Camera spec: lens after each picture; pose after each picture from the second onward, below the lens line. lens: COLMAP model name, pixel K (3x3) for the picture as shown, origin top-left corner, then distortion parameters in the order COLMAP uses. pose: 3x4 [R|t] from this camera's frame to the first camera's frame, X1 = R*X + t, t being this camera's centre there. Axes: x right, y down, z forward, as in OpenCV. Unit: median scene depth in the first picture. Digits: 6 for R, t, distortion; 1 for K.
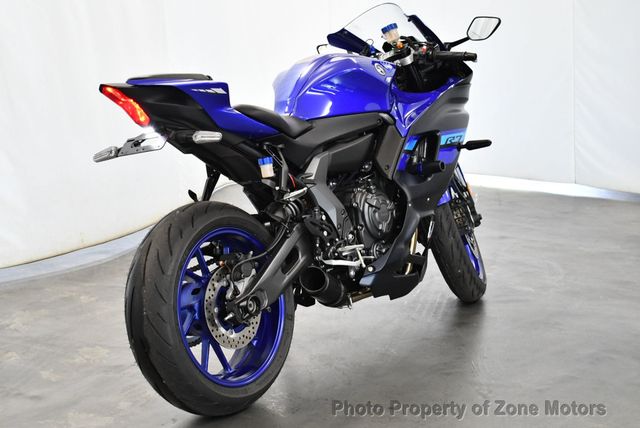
lens RADIAL K [[1151.3, 0, 320.0], [0, 1151.3, 214.0], [0, 0, 1]] dist [0.020306, 0.048283]
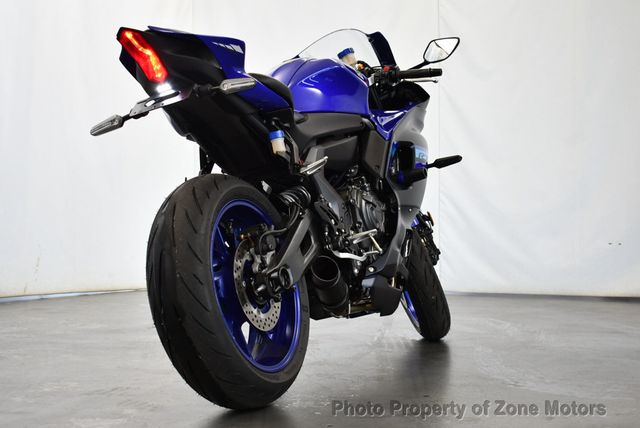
lens RADIAL K [[1151.3, 0, 320.0], [0, 1151.3, 214.0], [0, 0, 1]] dist [0.020306, 0.048283]
pose [[0.979106, -0.024206, 0.201907, -0.199544], [0.062614, 0.980537, -0.186081, 0.188967], [-0.193473, 0.194835, 0.961565, 0.108184]]
